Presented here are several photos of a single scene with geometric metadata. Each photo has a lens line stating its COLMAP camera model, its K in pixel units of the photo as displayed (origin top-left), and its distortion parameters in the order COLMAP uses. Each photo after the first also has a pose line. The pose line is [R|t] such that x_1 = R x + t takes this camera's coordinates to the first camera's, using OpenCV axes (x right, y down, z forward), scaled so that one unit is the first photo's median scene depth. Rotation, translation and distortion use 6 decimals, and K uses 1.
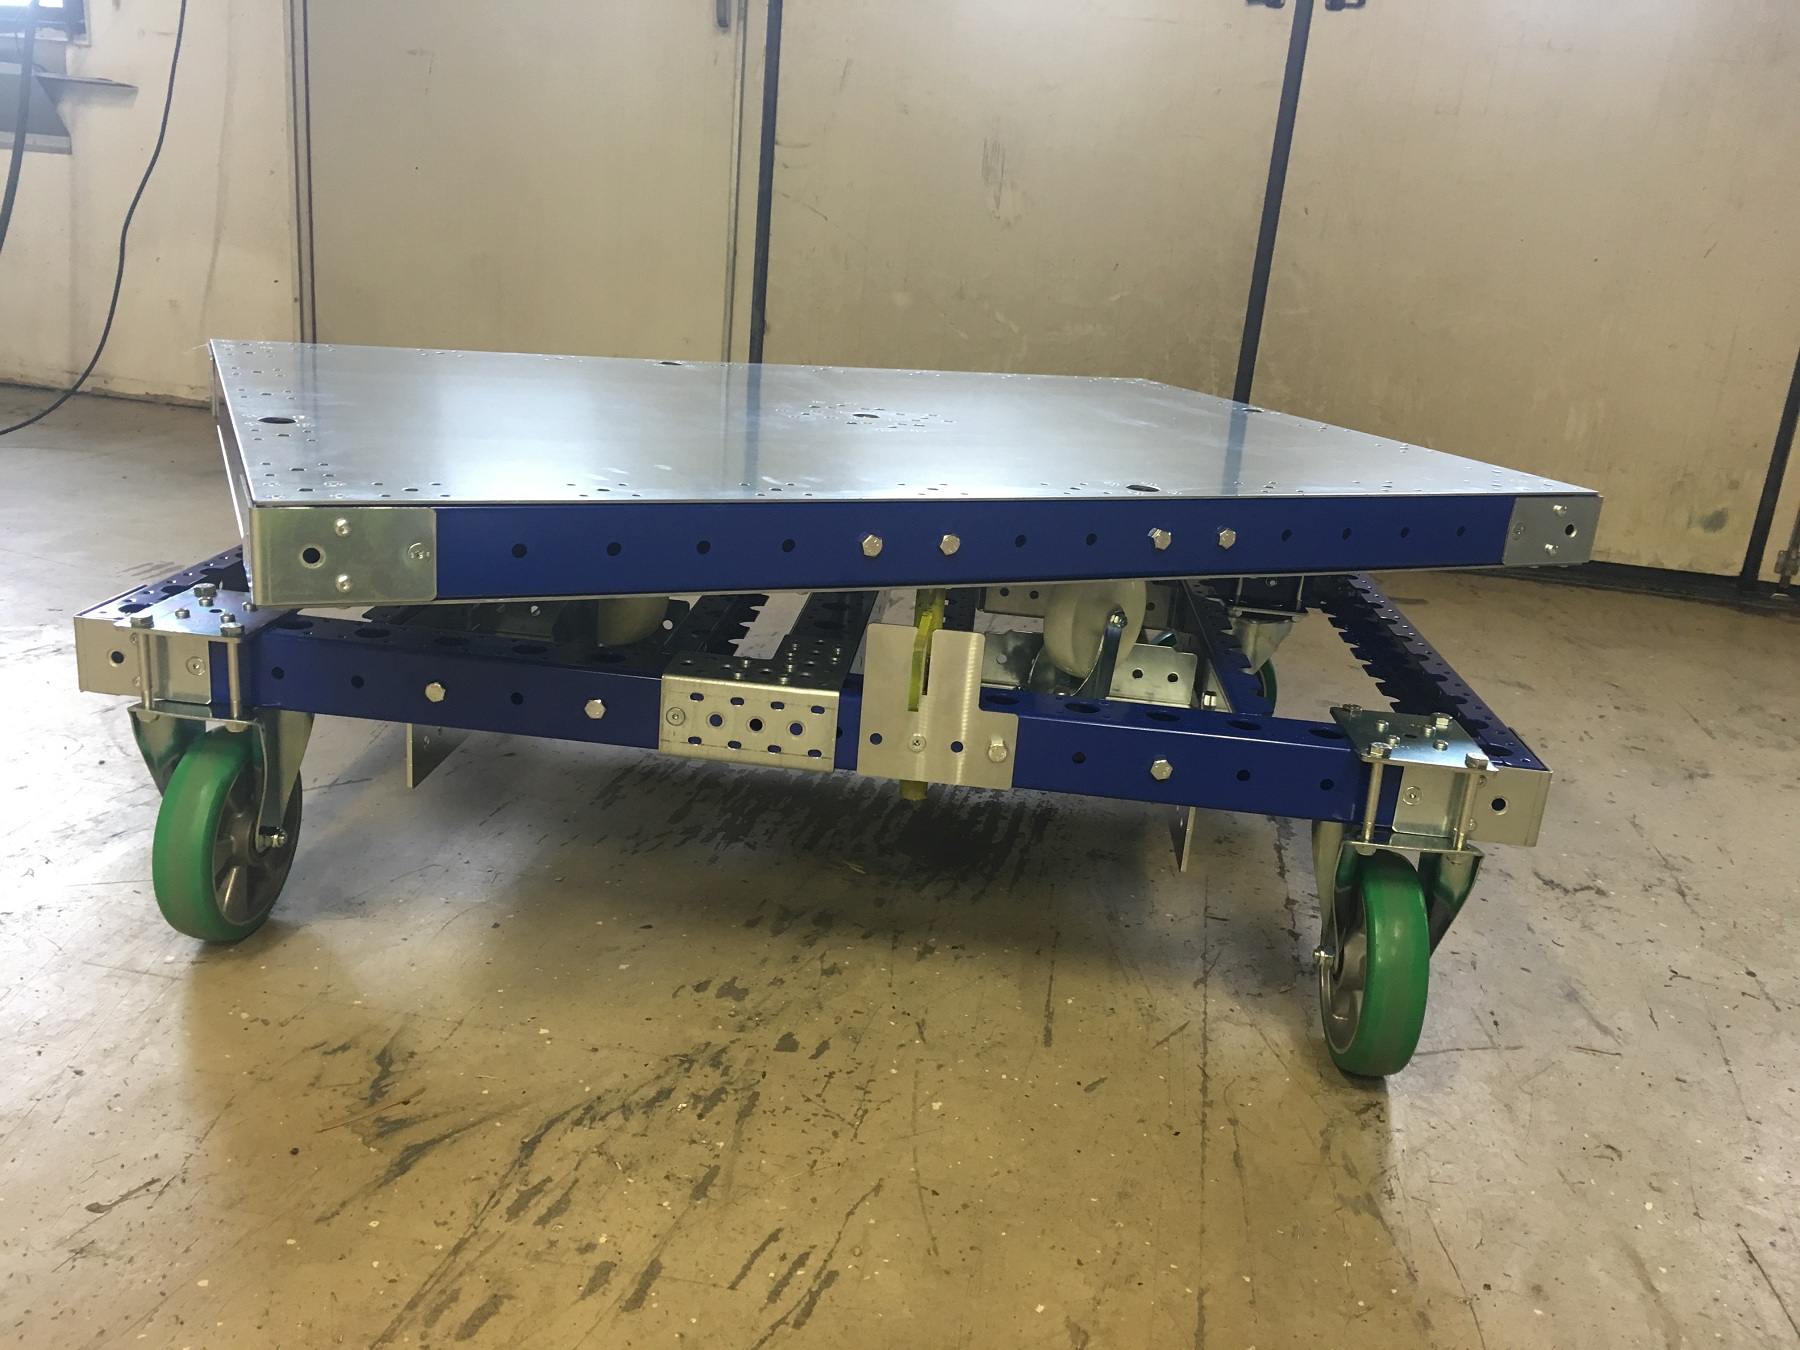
lens RADIAL K [[1534.6, 0, 900.9], [0, 1534.6, 667.8], [0, 0, 1]] dist [0.091069, -0.126637]
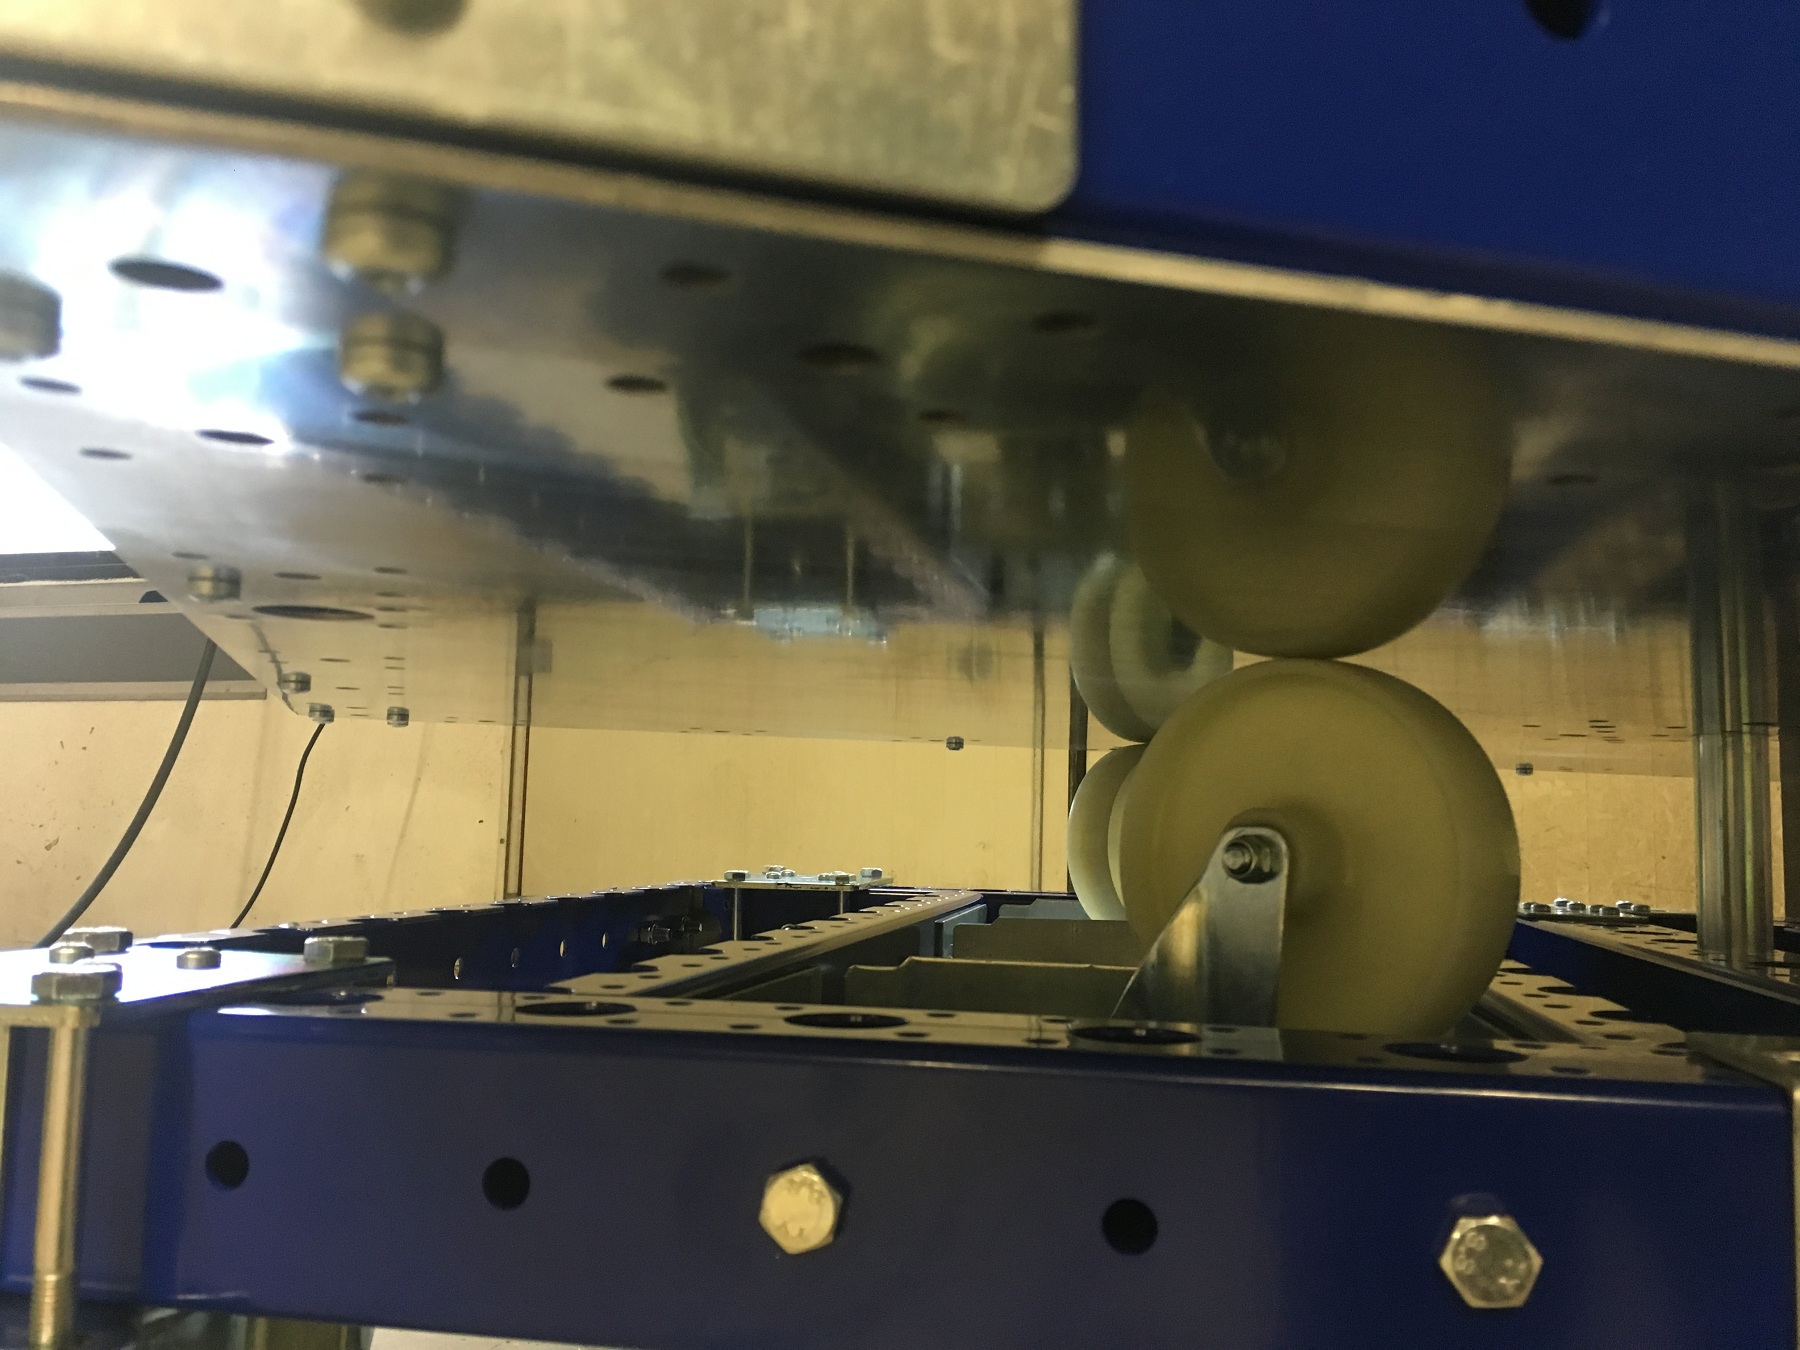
lens RADIAL K [[1534.6, 0, 899.3], [0, 1534.6, 676.8], [0, 0, 1]] dist [0.091069, -0.126637]
pose [[0.991040, -0.075910, -0.109895, -0.255281], [0.026215, 0.917339, -0.397242, 0.037353], [0.130966, 0.390802, 0.911110, 0.752656]]
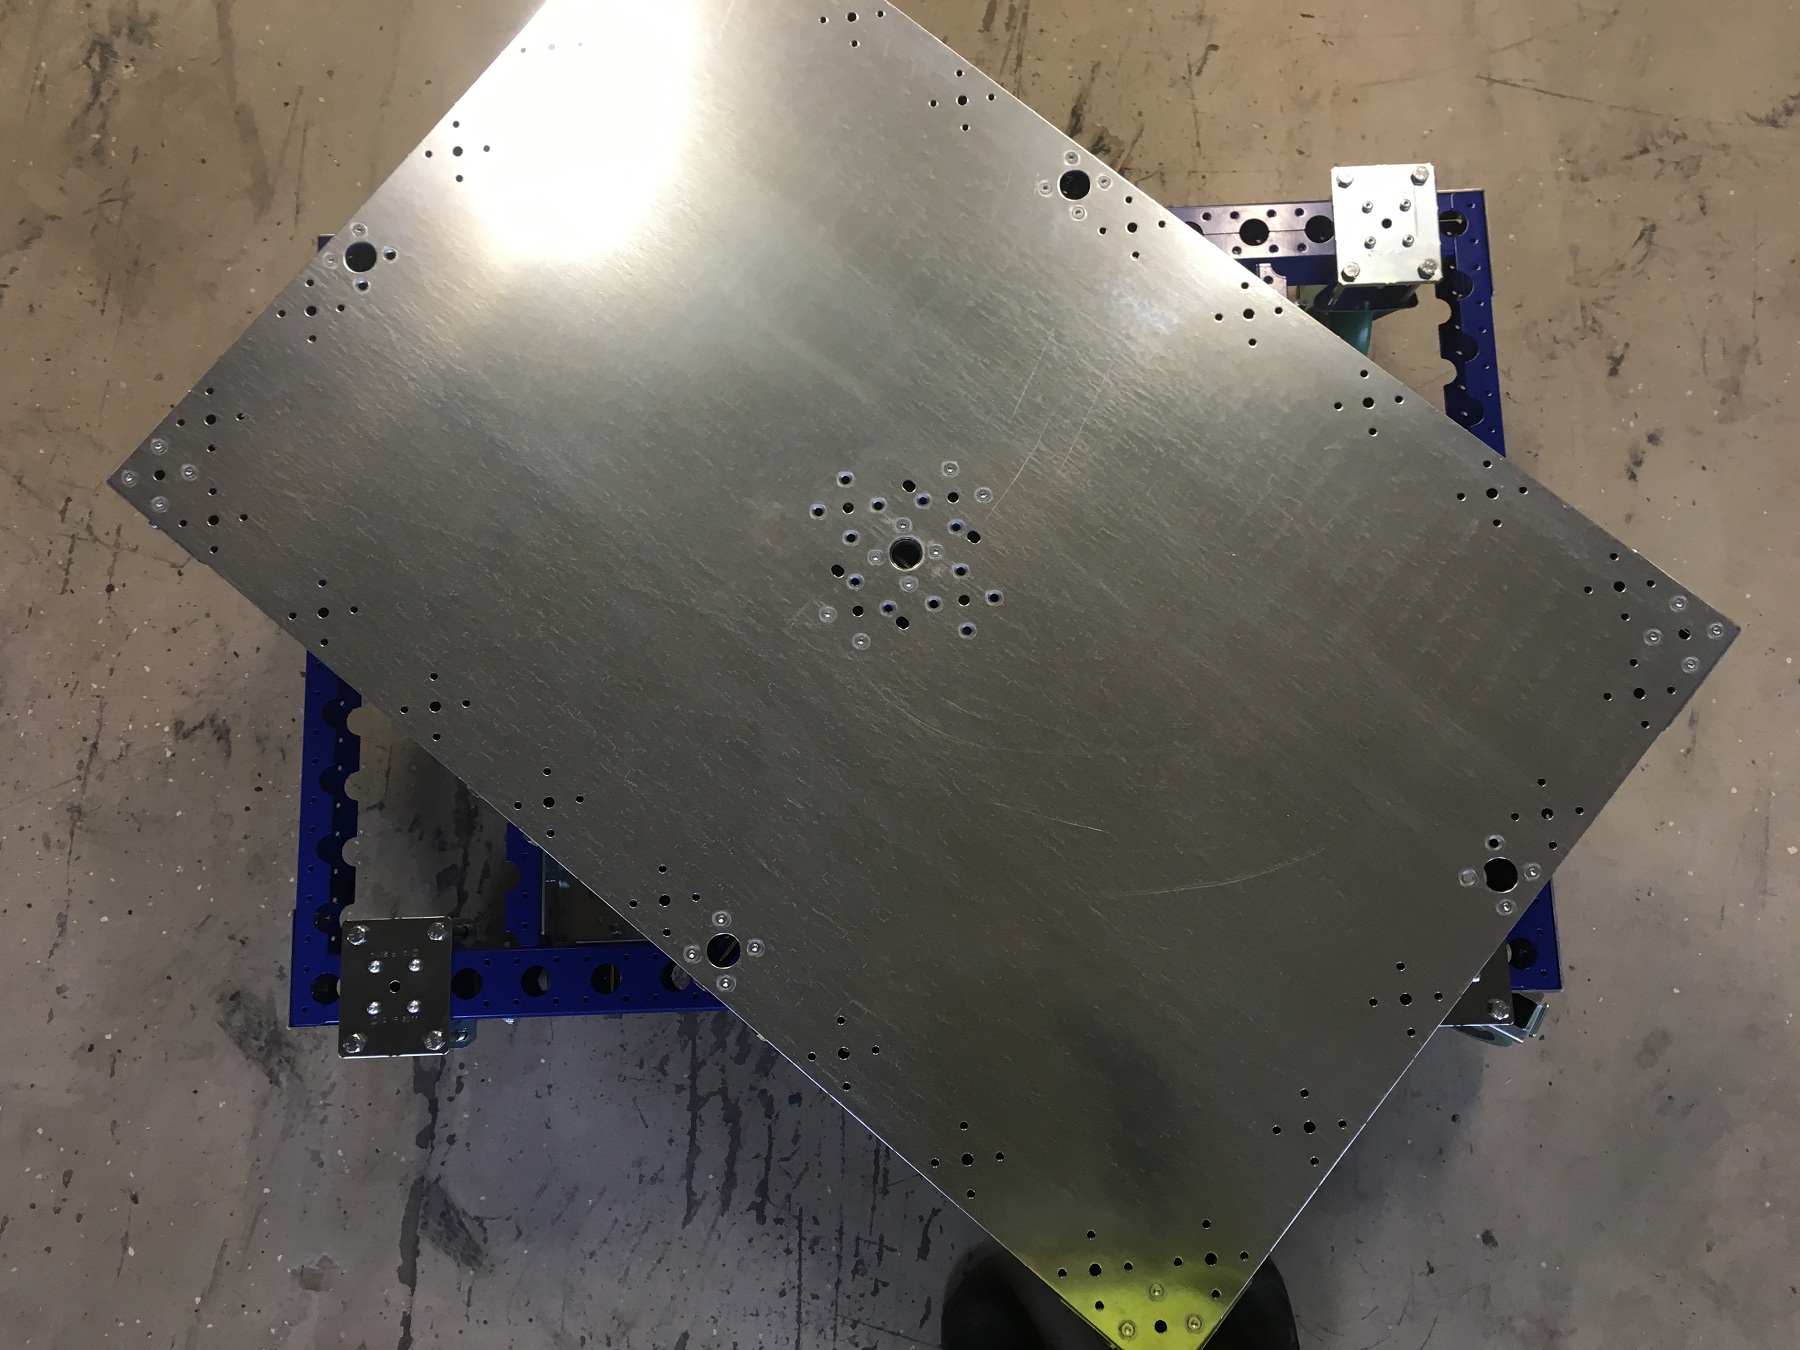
lens RADIAL K [[1534.6, 0, 901.7], [0, 1534.6, 668.6], [0, 0, 1]] dist [0.091069, -0.126637]
pose [[-0.992648, 0.092289, -0.078316, 0.062874], [-0.089345, -0.122156, 0.988481, -1.291212], [0.081659, 0.988211, 0.129504, 1.203558]]
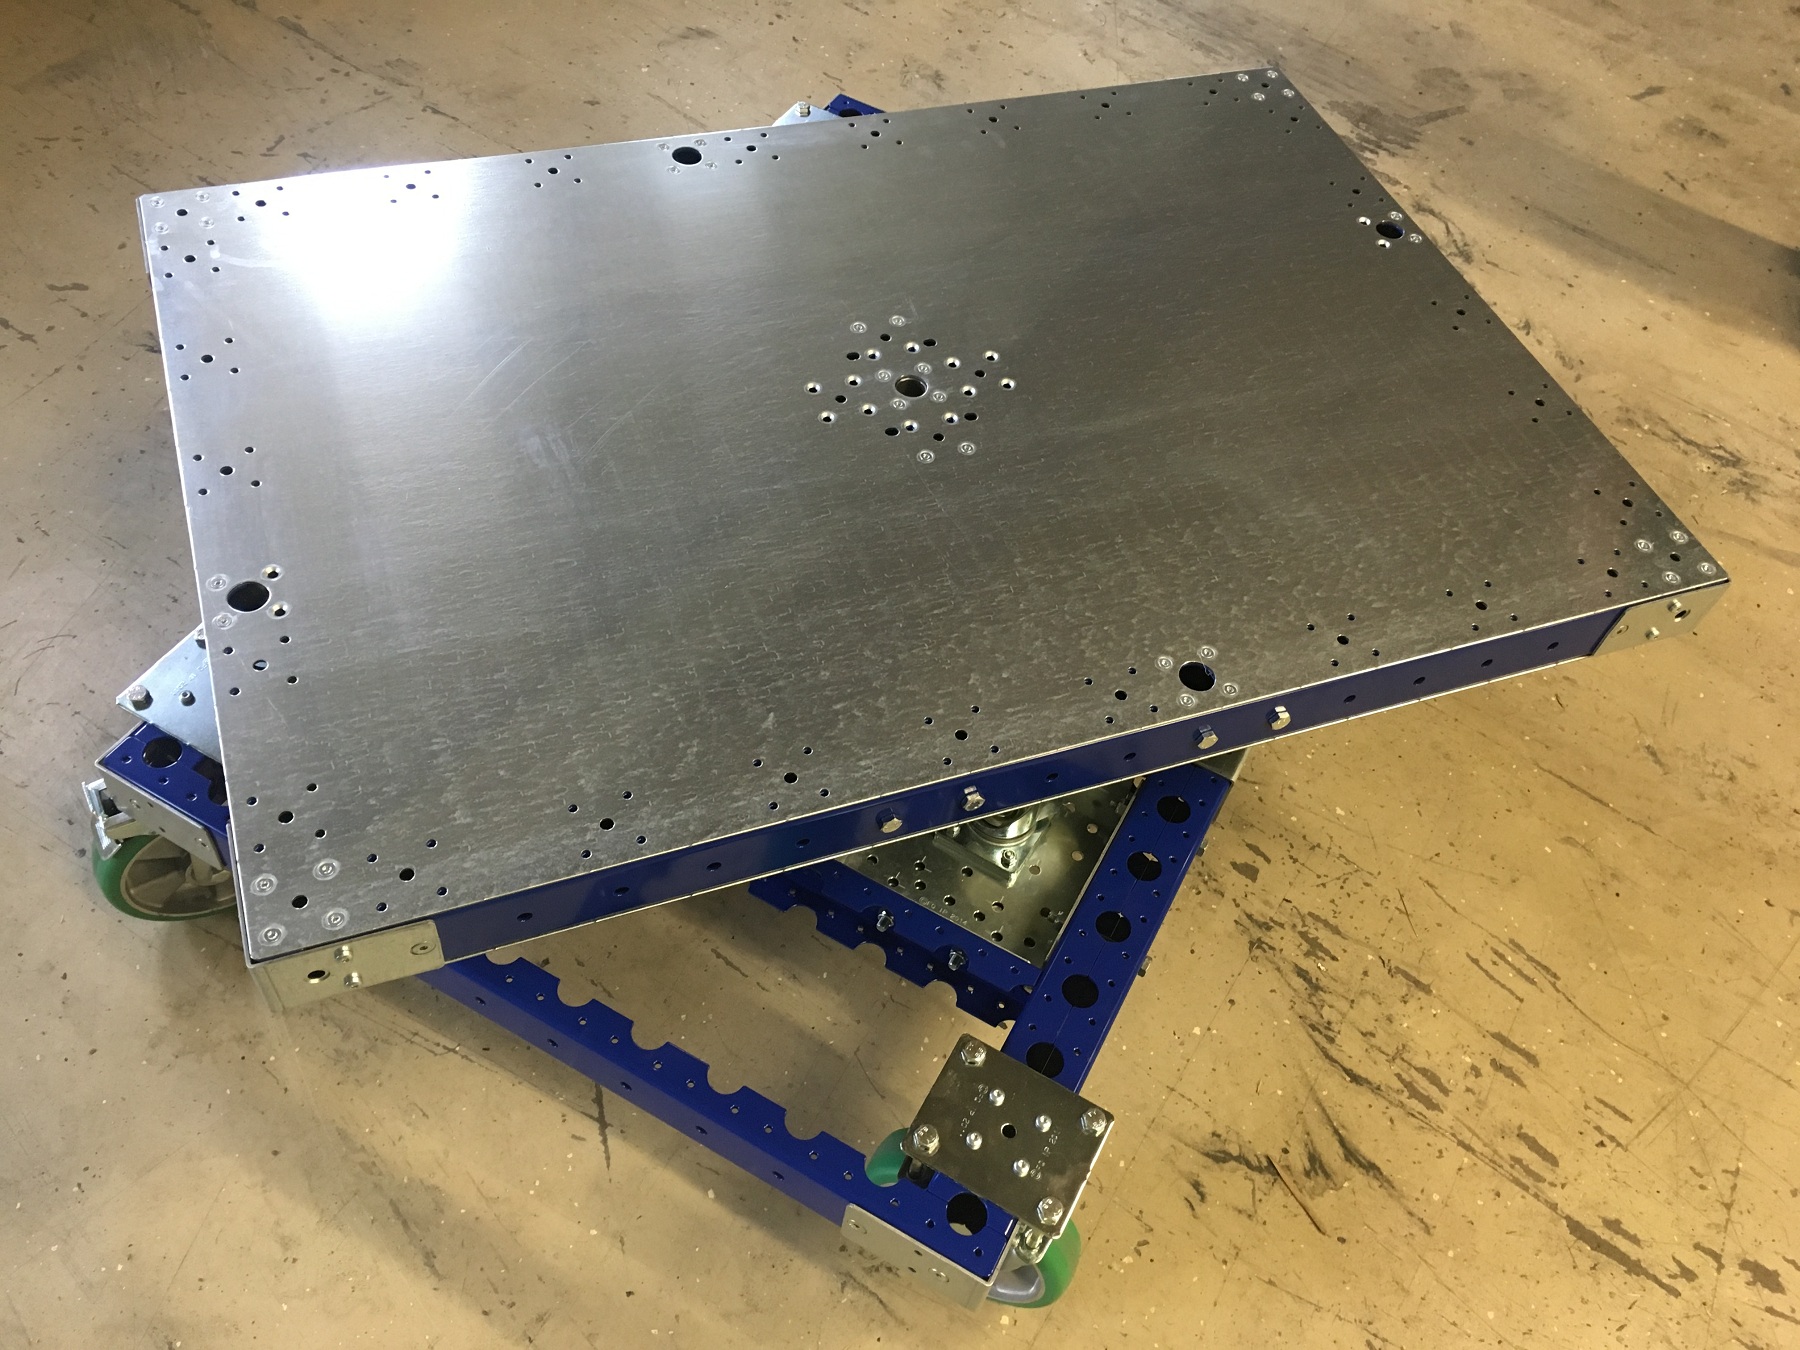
lens RADIAL K [[1534.6, 0, 900.8], [0, 1534.6, 675.7], [0, 0, 1]] dist [0.091069, -0.126637]
pose [[0.411437, -0.745490, 0.524371, -0.759379], [0.201465, 0.635477, 0.745373, -0.889965], [-0.888893, -0.201032, 0.411649, 0.781313]]
